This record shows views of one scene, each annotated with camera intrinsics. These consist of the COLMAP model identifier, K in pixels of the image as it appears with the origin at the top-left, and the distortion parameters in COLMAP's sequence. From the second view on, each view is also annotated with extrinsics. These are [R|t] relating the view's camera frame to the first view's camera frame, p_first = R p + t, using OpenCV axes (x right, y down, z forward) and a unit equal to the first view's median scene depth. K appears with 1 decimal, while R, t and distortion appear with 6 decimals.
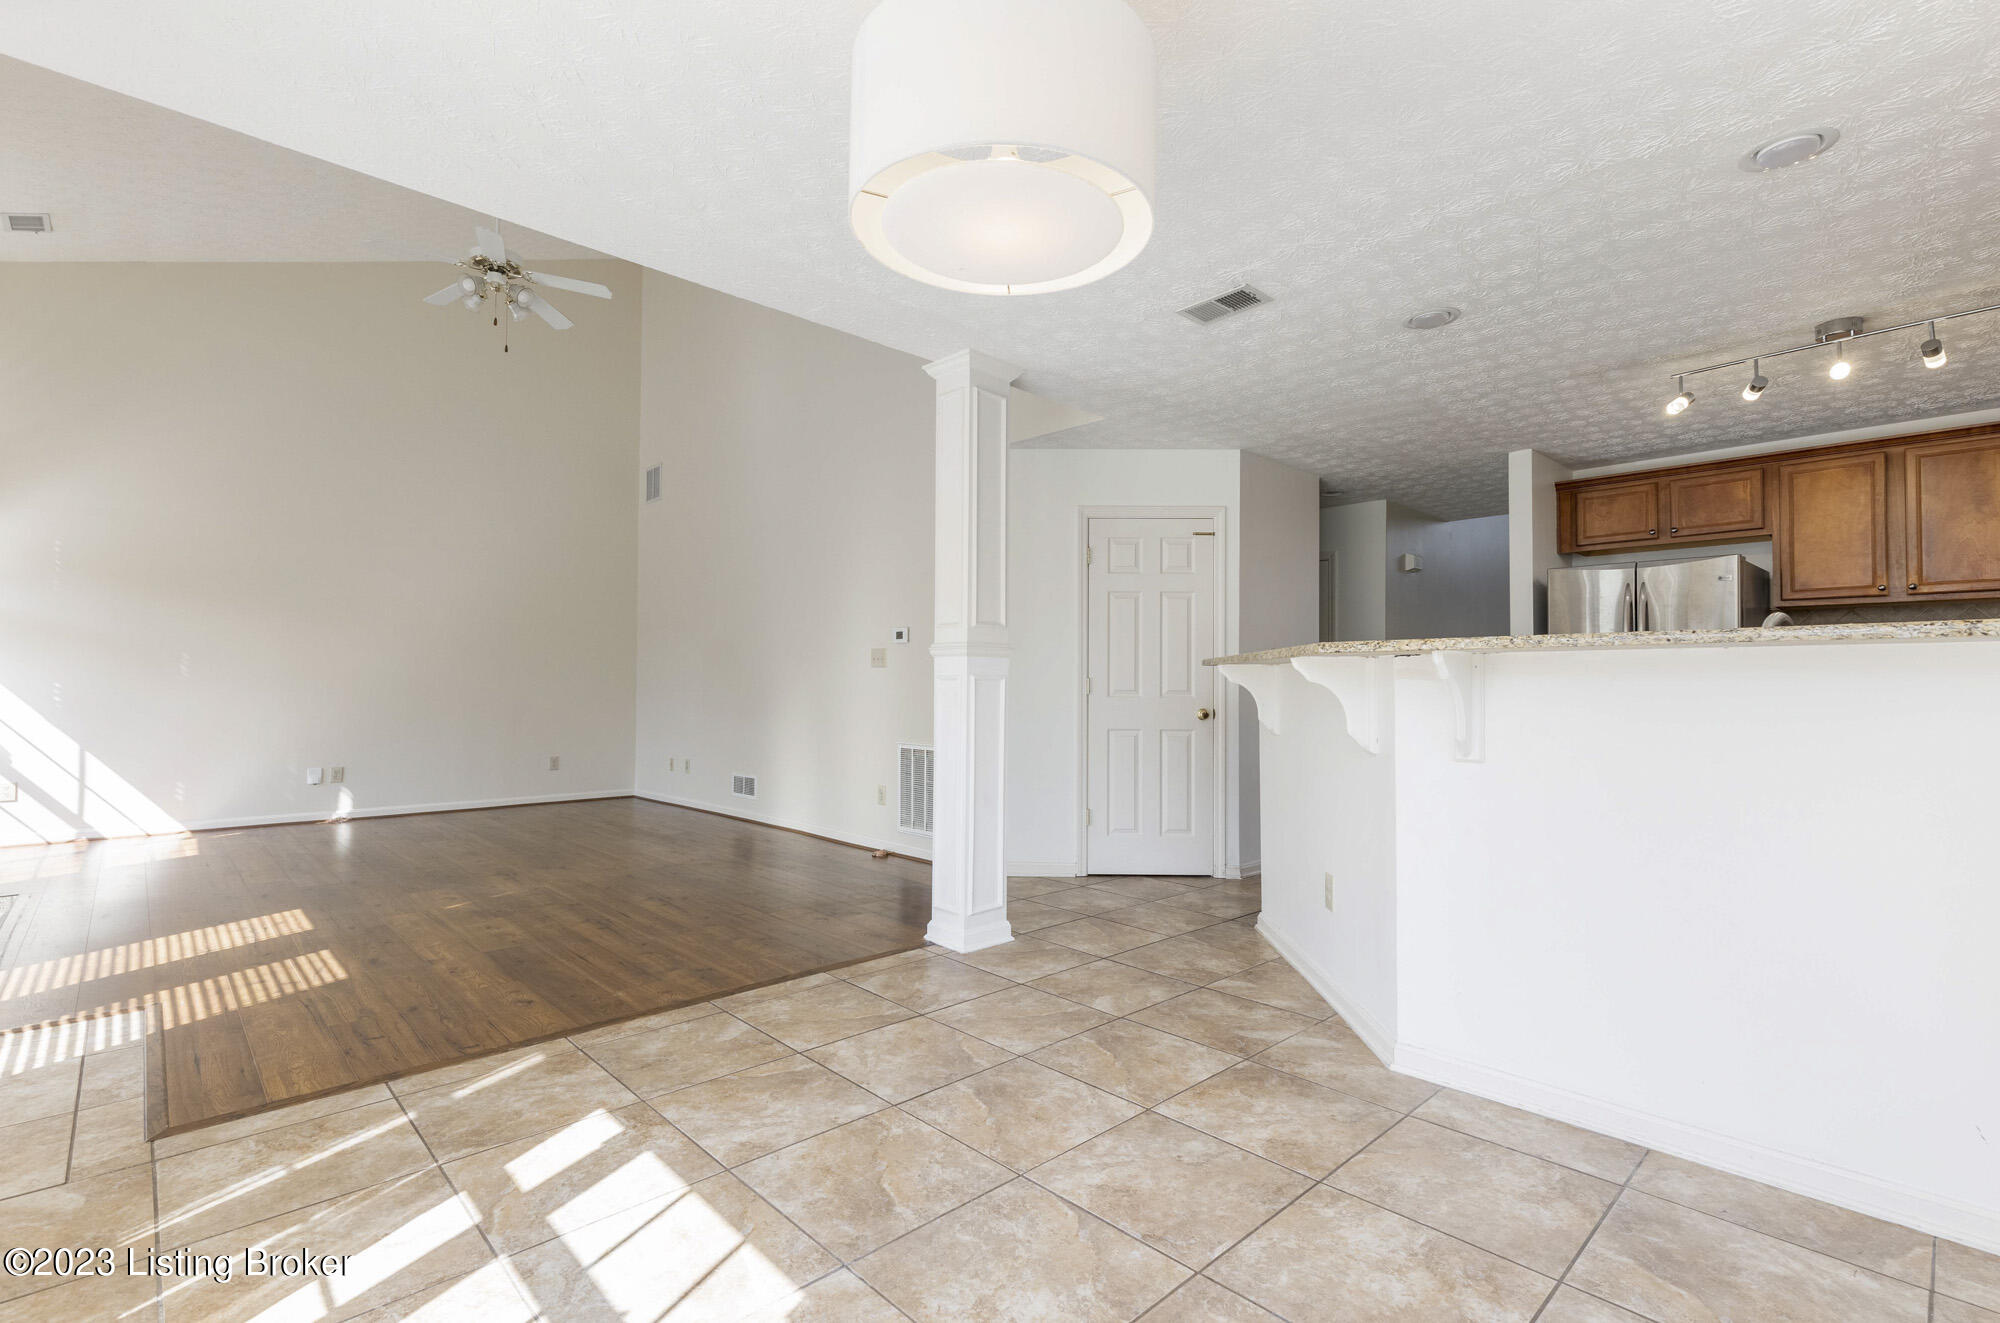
lens RADIAL K [[927.5, 0, 991.7], [0, 927.5, 667.1], [0, 0, 1]] dist [0.008630, 0.000238]
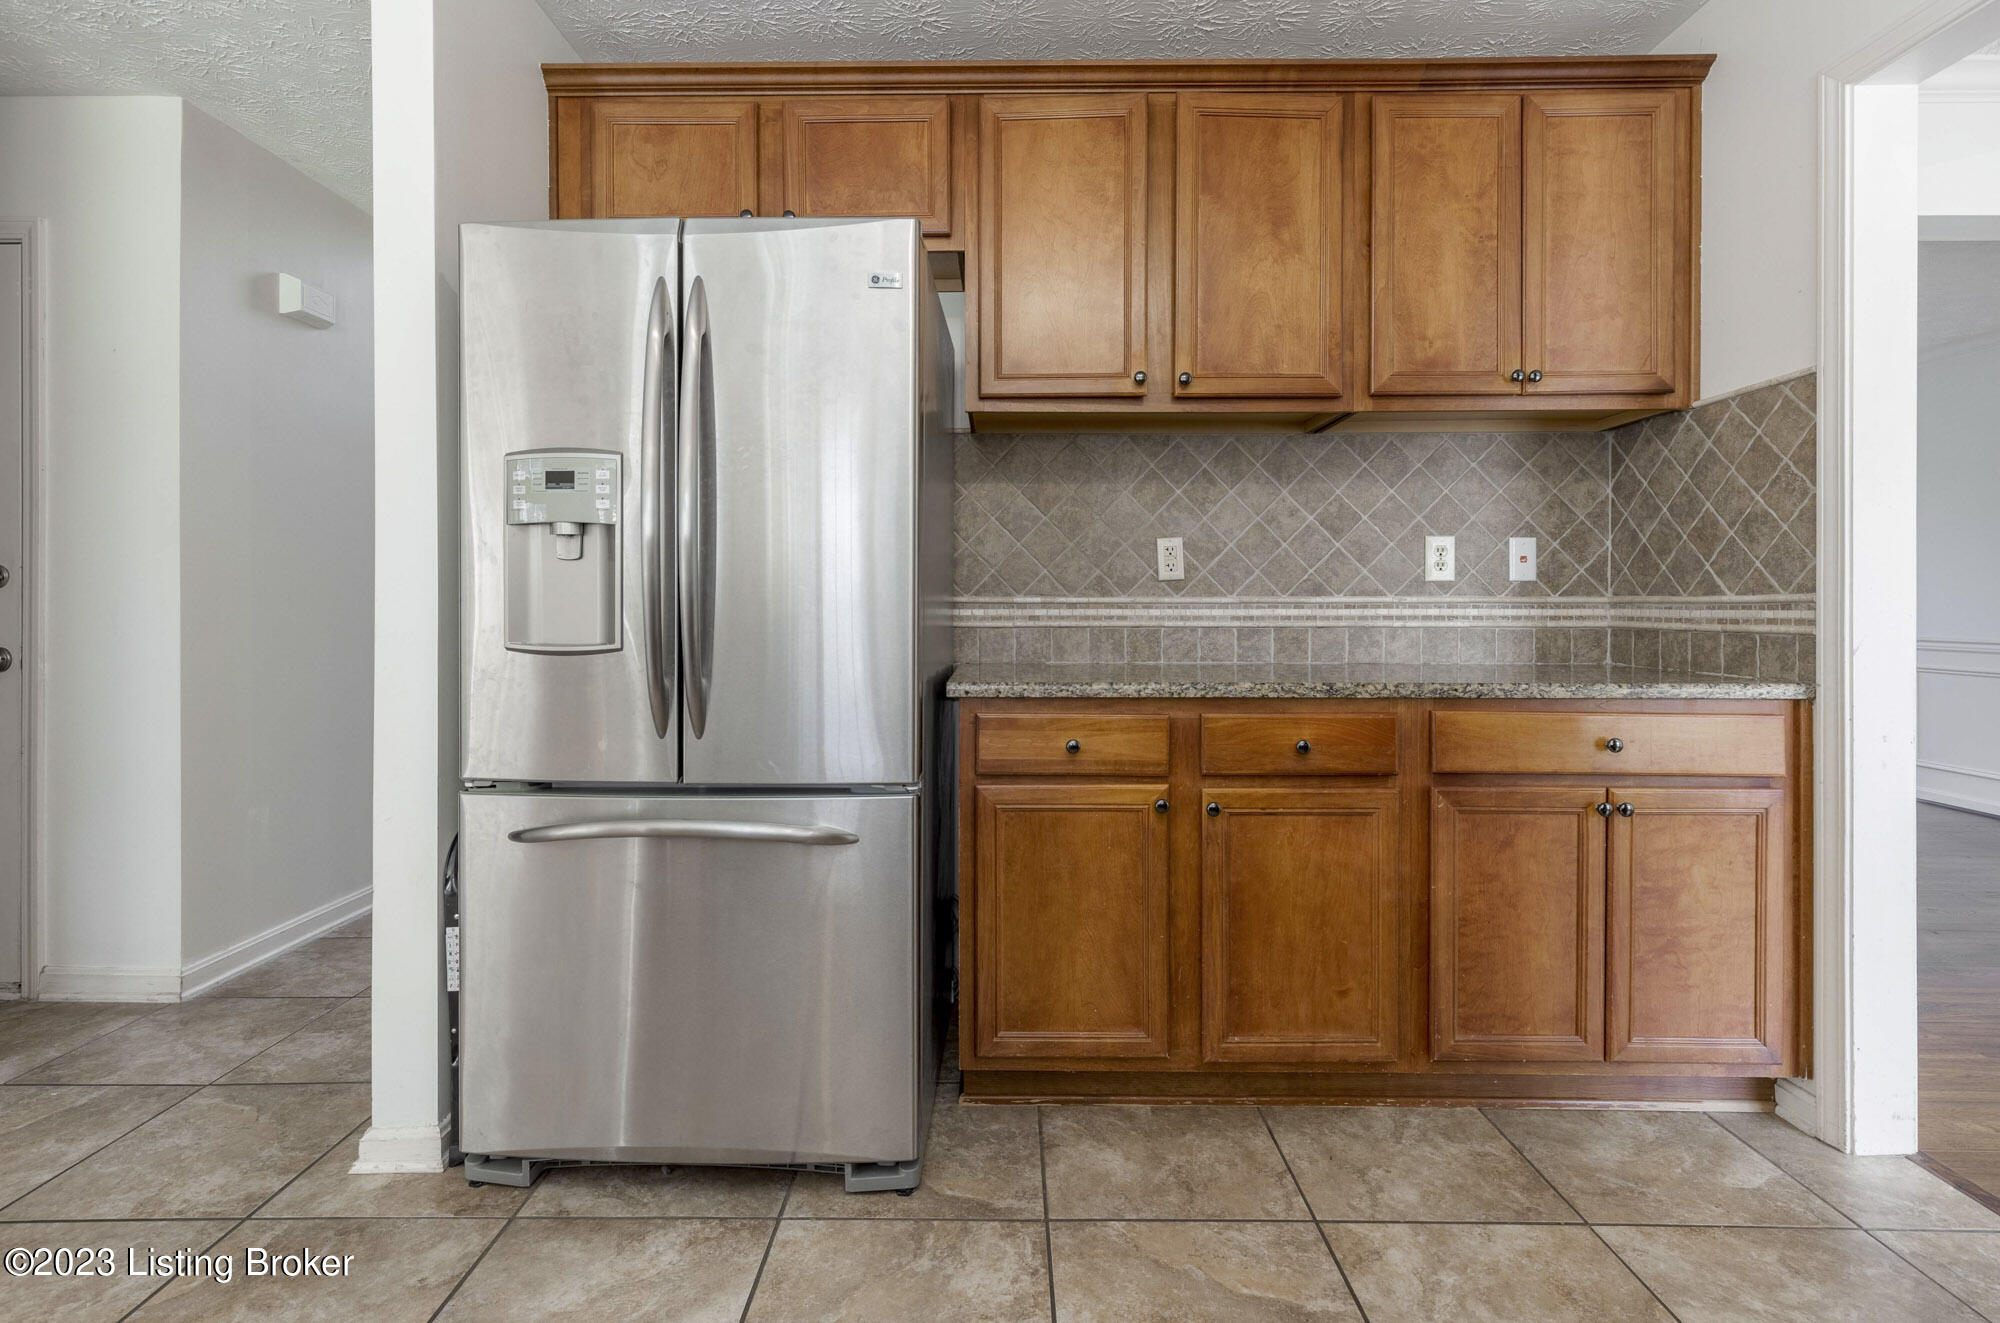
lens RADIAL K [[927.5, 0, 1013.4], [0, 927.5, 604.8], [0, 0, 1]] dist [0.008630, 0.000238]
pose [[0.682194, -0.004593, 0.731156, 0.502734], [-0.011424, 0.999791, 0.016939, 0.021824], [-0.731082, -0.019908, 0.682000, 0.647665]]
